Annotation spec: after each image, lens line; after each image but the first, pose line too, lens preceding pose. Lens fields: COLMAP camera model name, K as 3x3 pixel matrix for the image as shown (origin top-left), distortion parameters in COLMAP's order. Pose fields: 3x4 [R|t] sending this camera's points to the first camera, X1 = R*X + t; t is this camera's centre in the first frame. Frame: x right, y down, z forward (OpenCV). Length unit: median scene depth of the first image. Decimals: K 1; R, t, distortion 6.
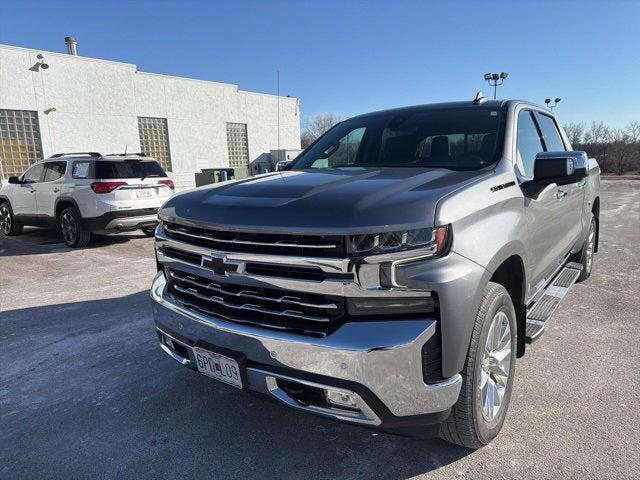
lens RADIAL K [[451.6, 0, 326.7], [0, 451.6, 241.2], [0, 0, 1]] dist [0.037526, -0.045777]
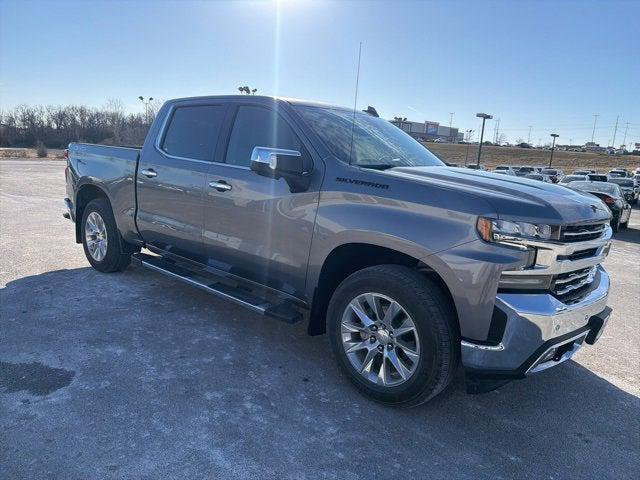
lens RADIAL K [[451.6, 0, 323.9], [0, 451.6, 235.0], [0, 0, 1]] dist [0.037526, -0.045777]
pose [[0.084119, -0.141107, 0.986414, -1.309370], [0.109551, 0.985232, 0.131596, -0.203125], [-0.990415, 0.096993, 0.098335, 1.375403]]
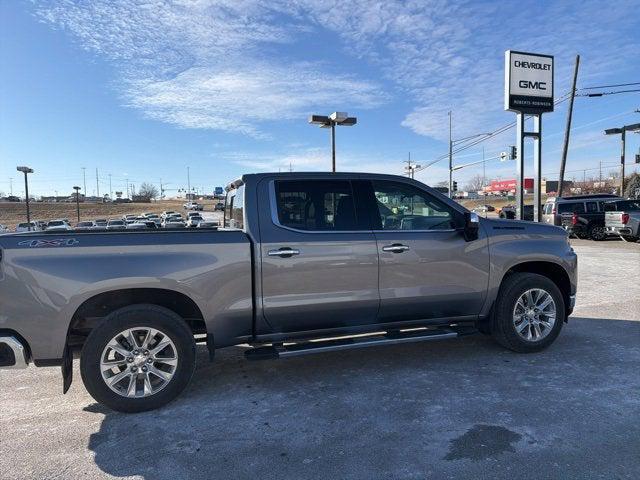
lens RADIAL K [[451.6, 0, 320.8], [0, 451.6, 240.9], [0, 0, 1]] dist [0.037526, -0.045777]
pose [[-0.808704, 0.014525, 0.588037, -0.683776], [0.150067, 0.971708, 0.182381, -0.570009], [-0.568751, 0.235737, -0.788004, 3.251219]]
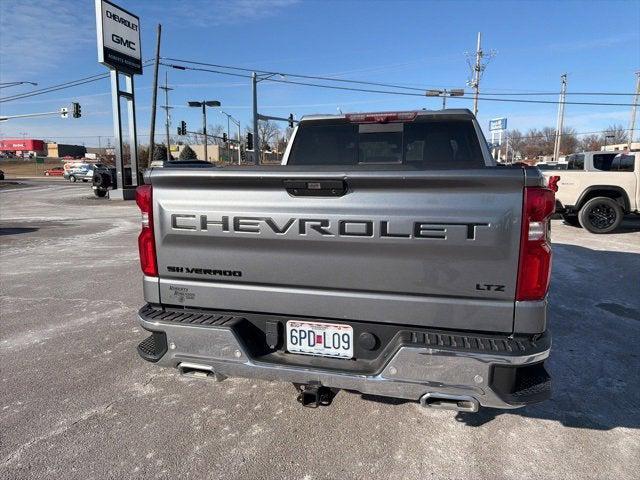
lens RADIAL K [[451.6, 0, 323.6], [0, 451.6, 245.8], [0, 0, 1]] dist [0.037526, -0.045777]
pose [[-0.930665, 0.083809, -0.356144, 1.407000], [-0.039032, 0.945112, 0.324406, -0.587131], [0.363784, 0.315814, -0.876312, 3.299025]]
